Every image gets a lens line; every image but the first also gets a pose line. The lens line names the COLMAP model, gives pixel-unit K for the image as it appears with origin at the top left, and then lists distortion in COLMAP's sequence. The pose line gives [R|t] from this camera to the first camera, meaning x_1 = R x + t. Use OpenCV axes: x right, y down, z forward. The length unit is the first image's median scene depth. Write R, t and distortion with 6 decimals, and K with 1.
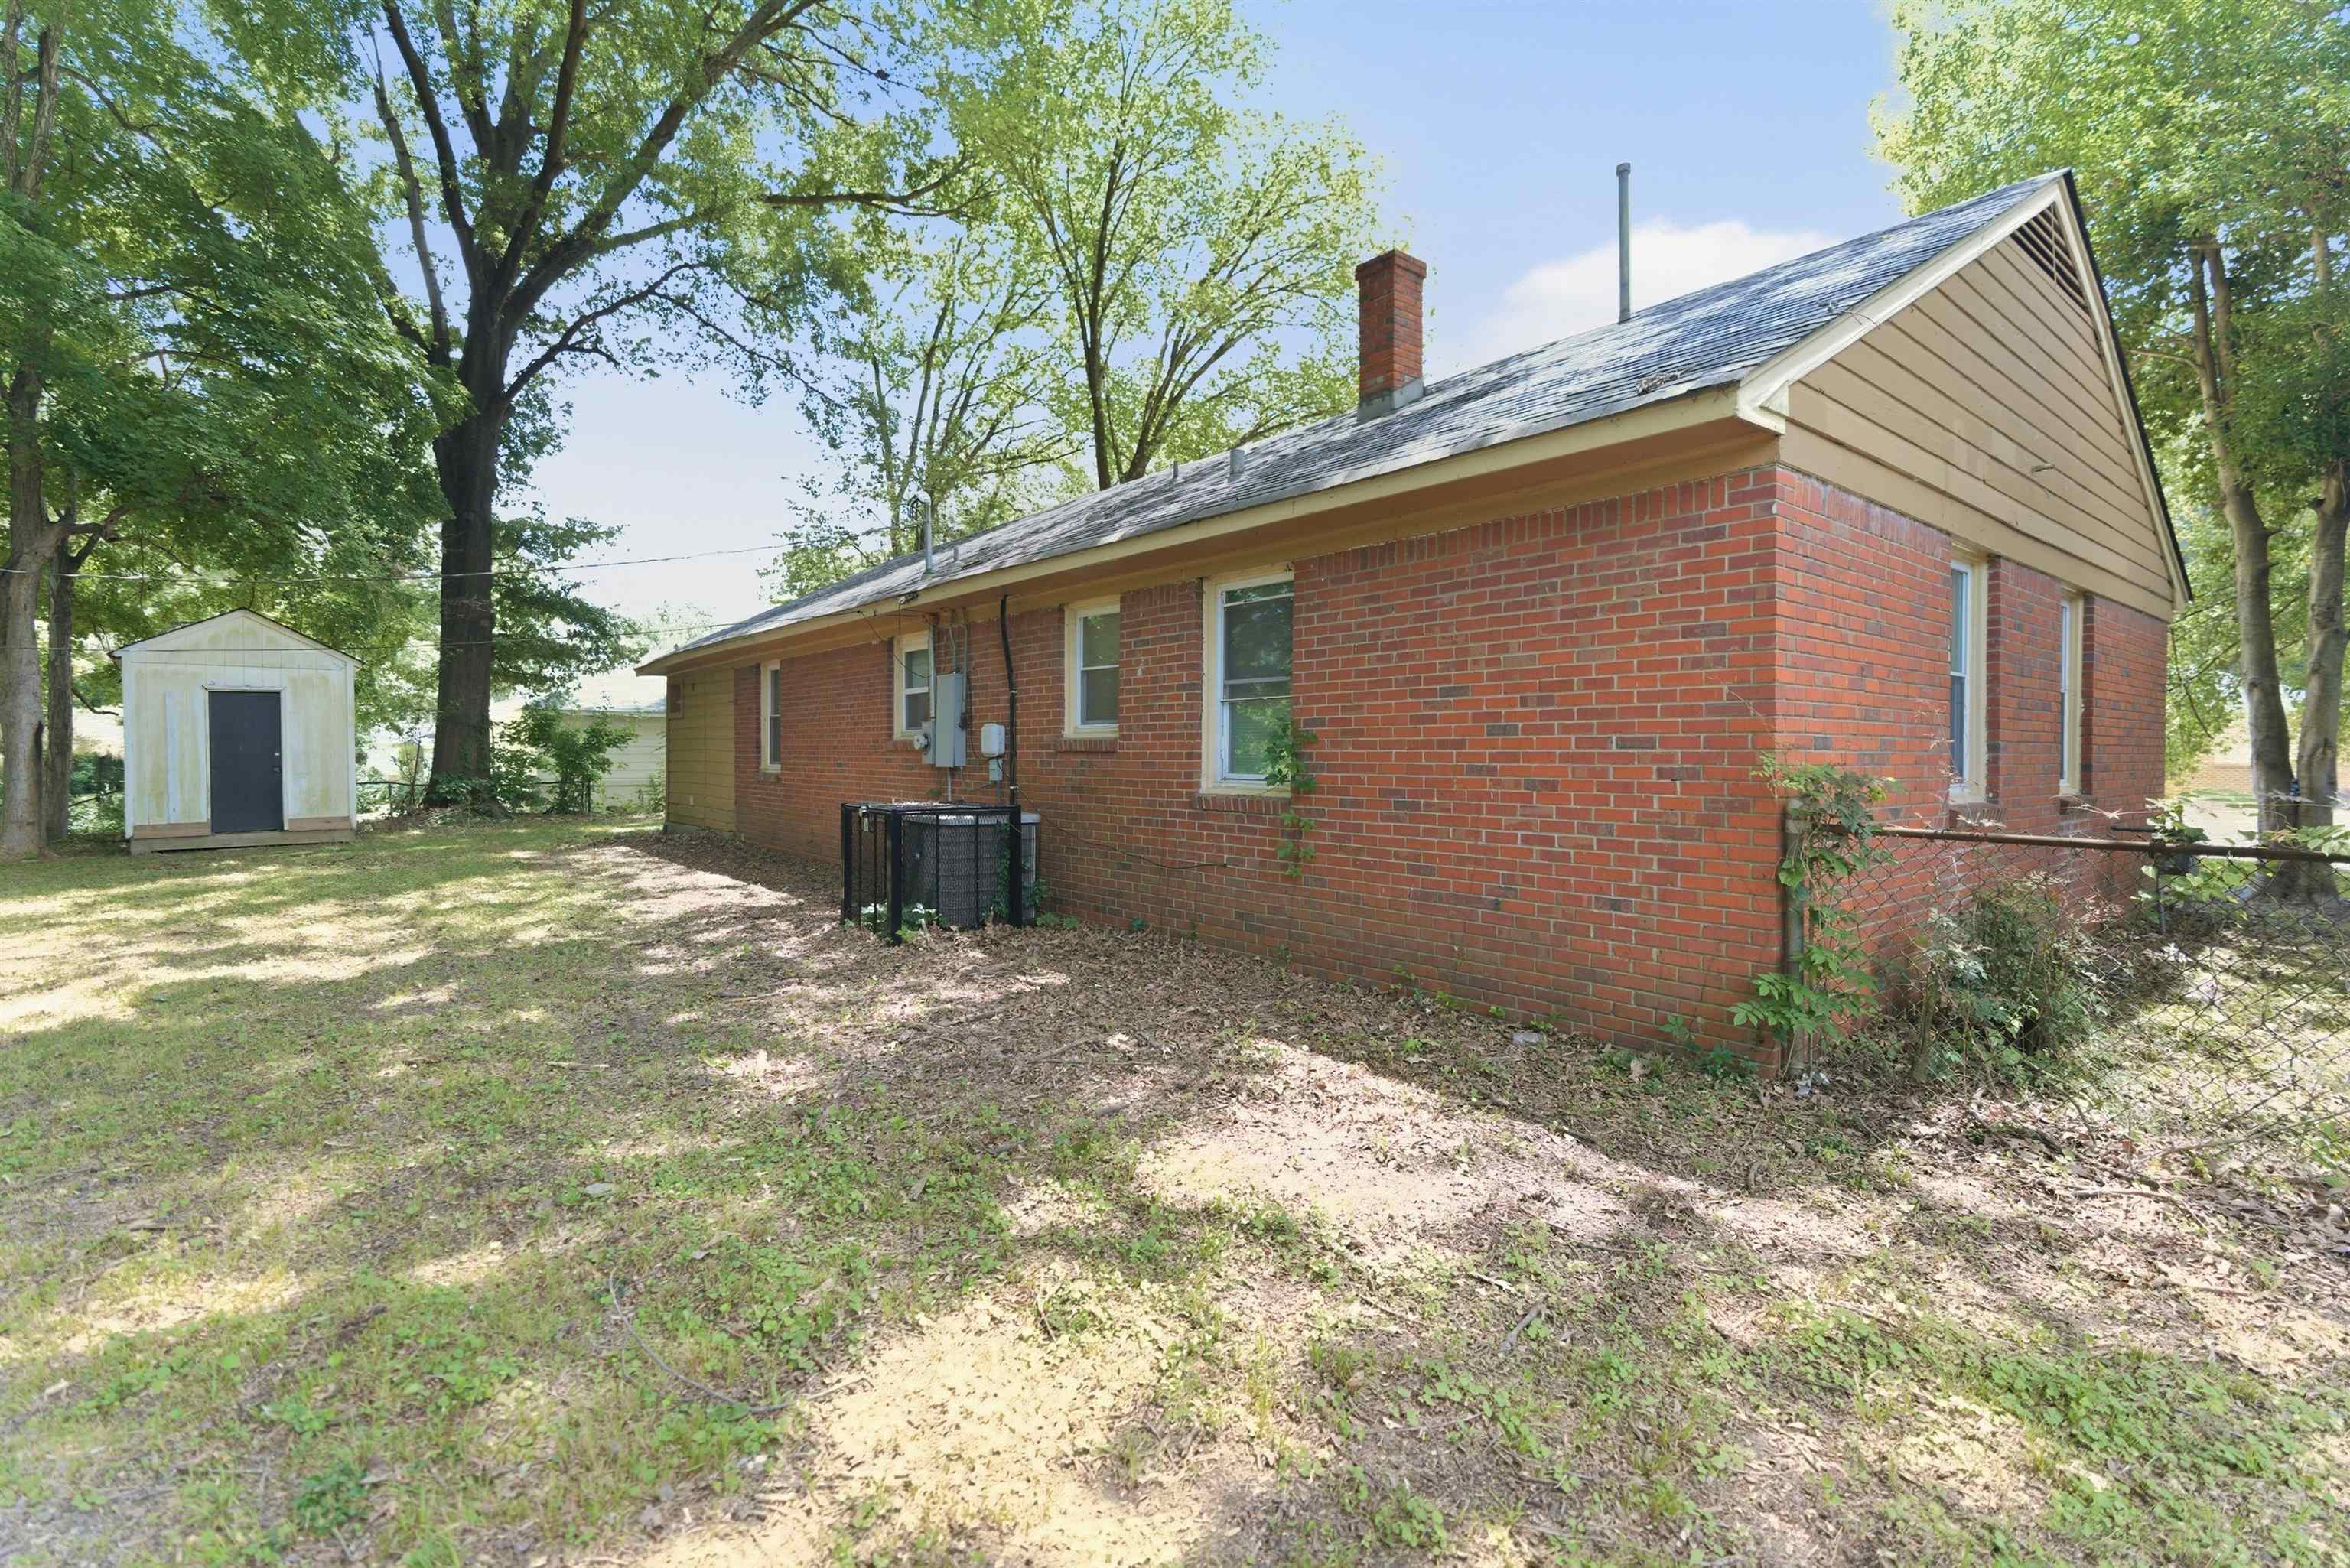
lens RADIAL K [[1100.0, 0, 1176.9], [0, 1100.0, 743.6], [0, 0, 1]] dist [-0.001004, 0.003140]
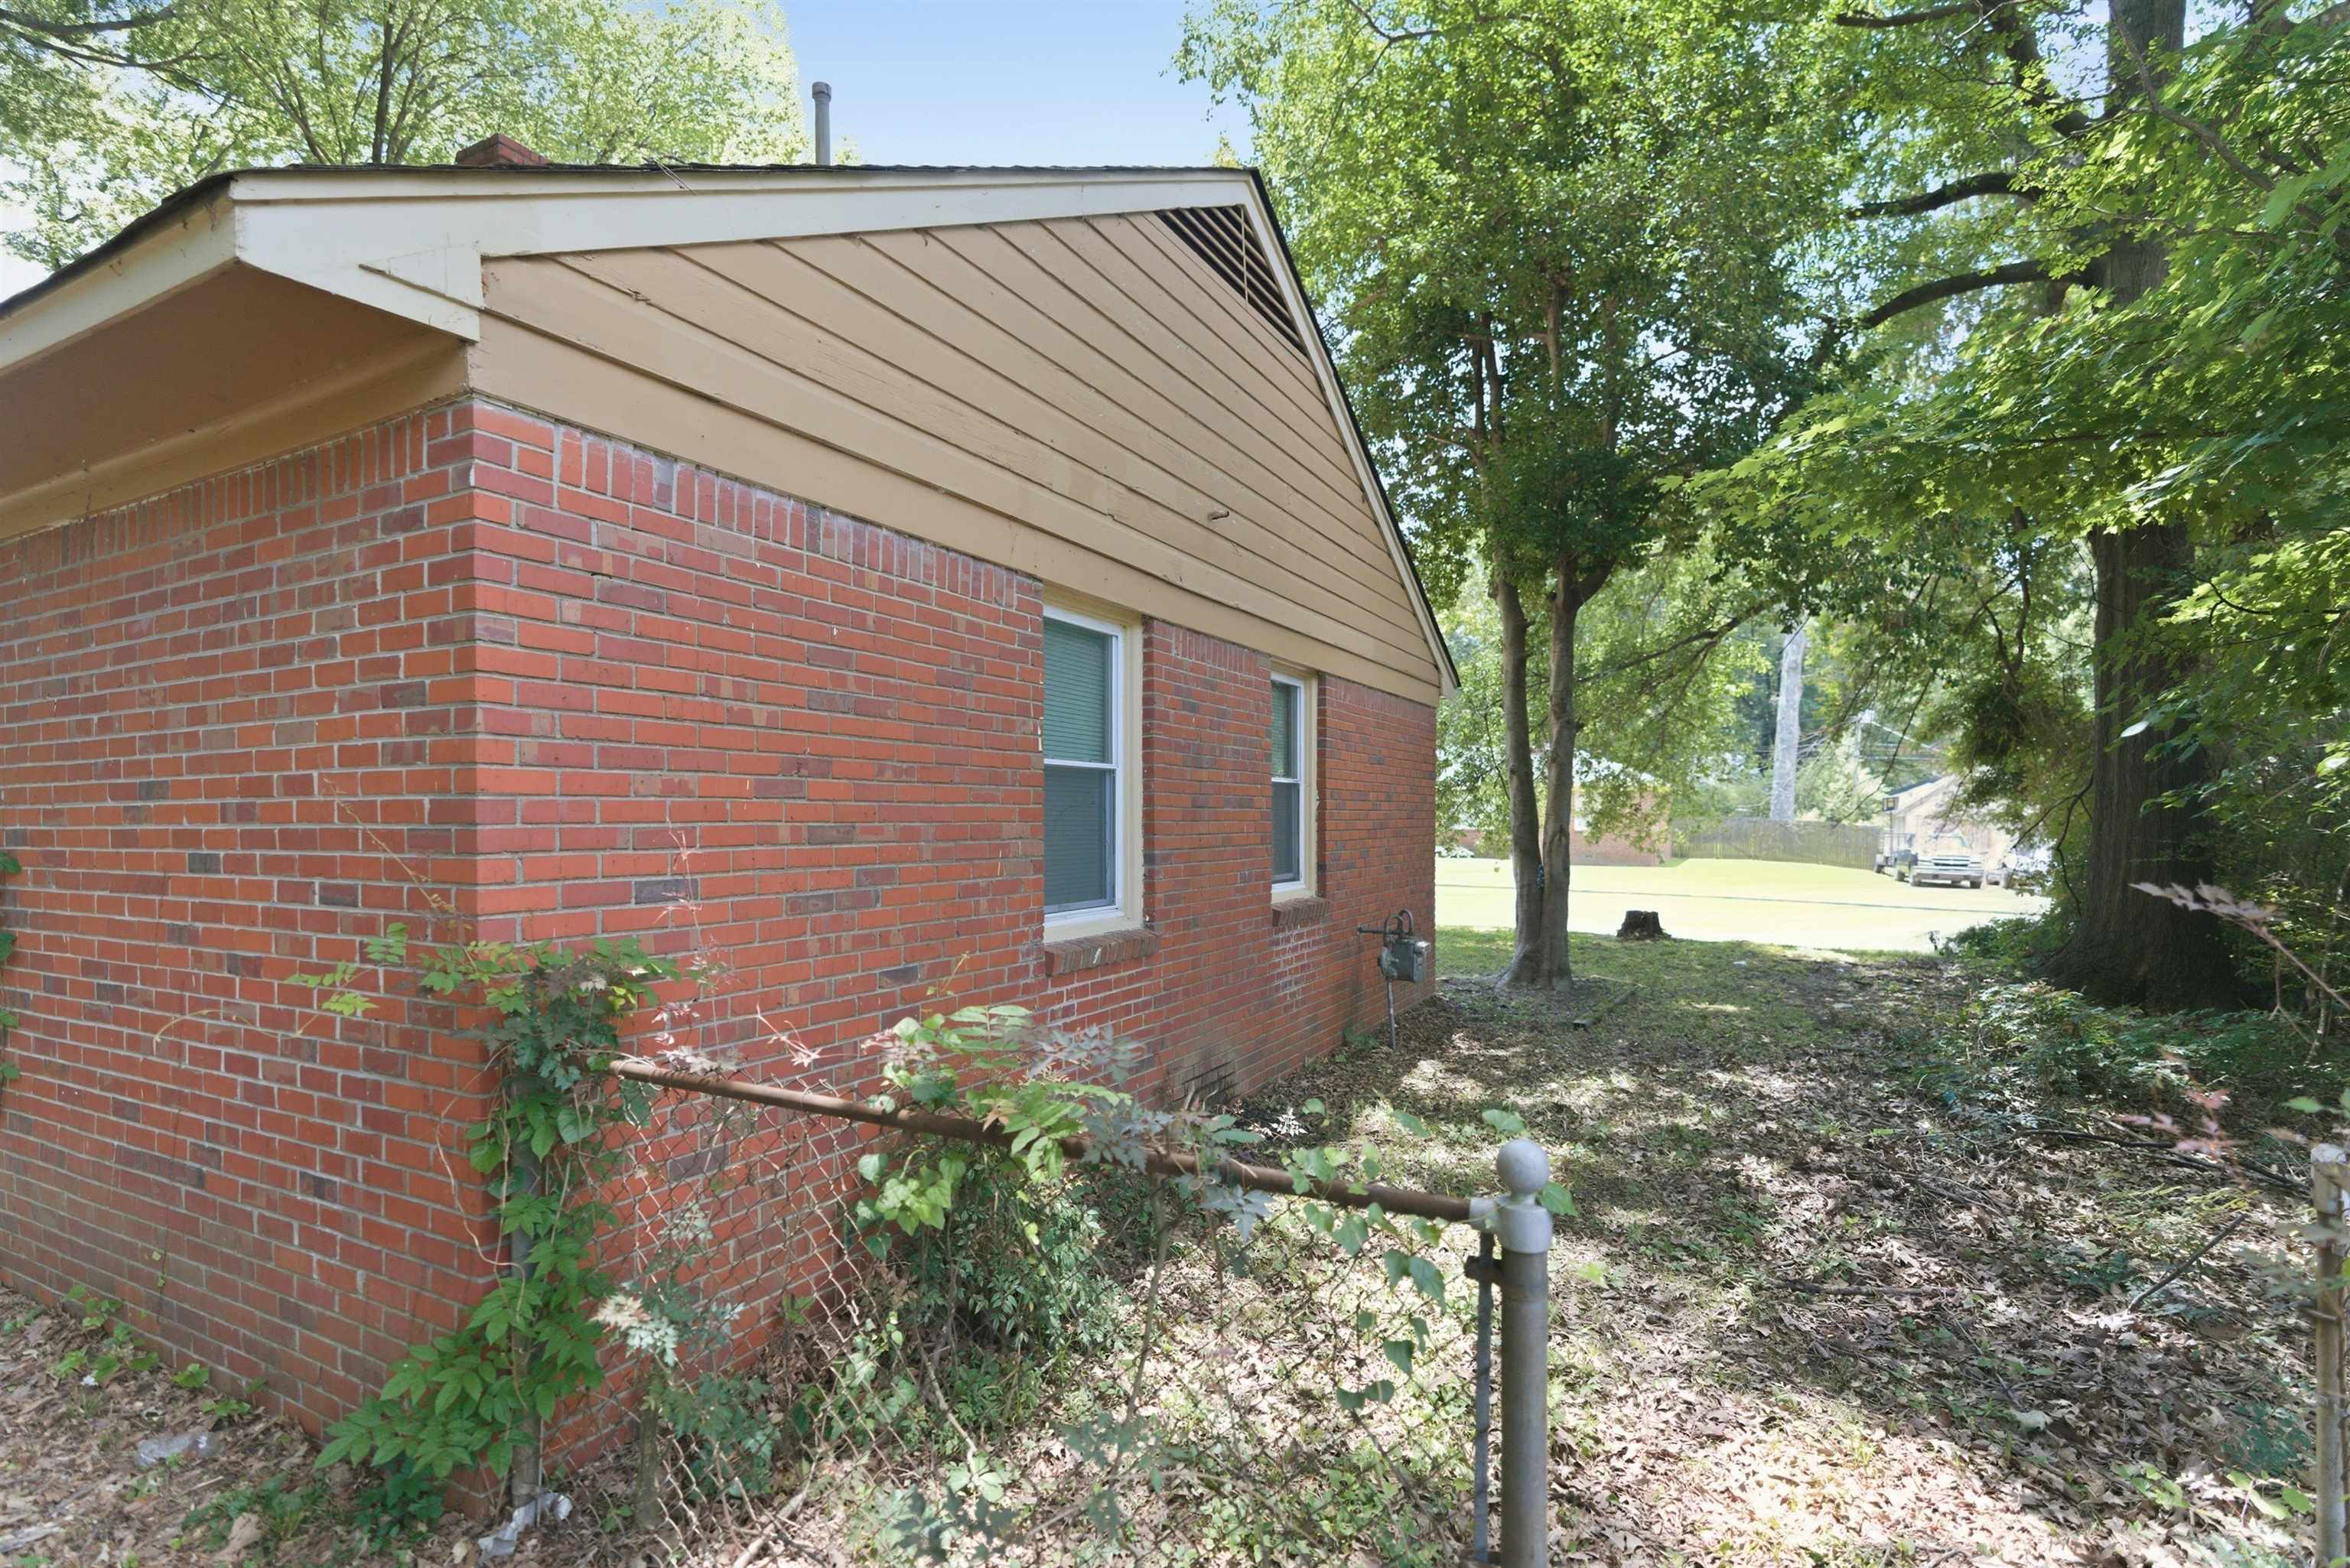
lens RADIAL K [[1100.0, 0, 1179.3], [0, 1100.0, 798.0], [0, 0, 1]] dist [-0.001004, 0.003140]
pose [[0.929579, -0.000781, 0.368621, 0.454754], [0.003865, 0.999963, -0.007627, -0.032736], [-0.368602, 0.008515, 0.929548, 0.246385]]
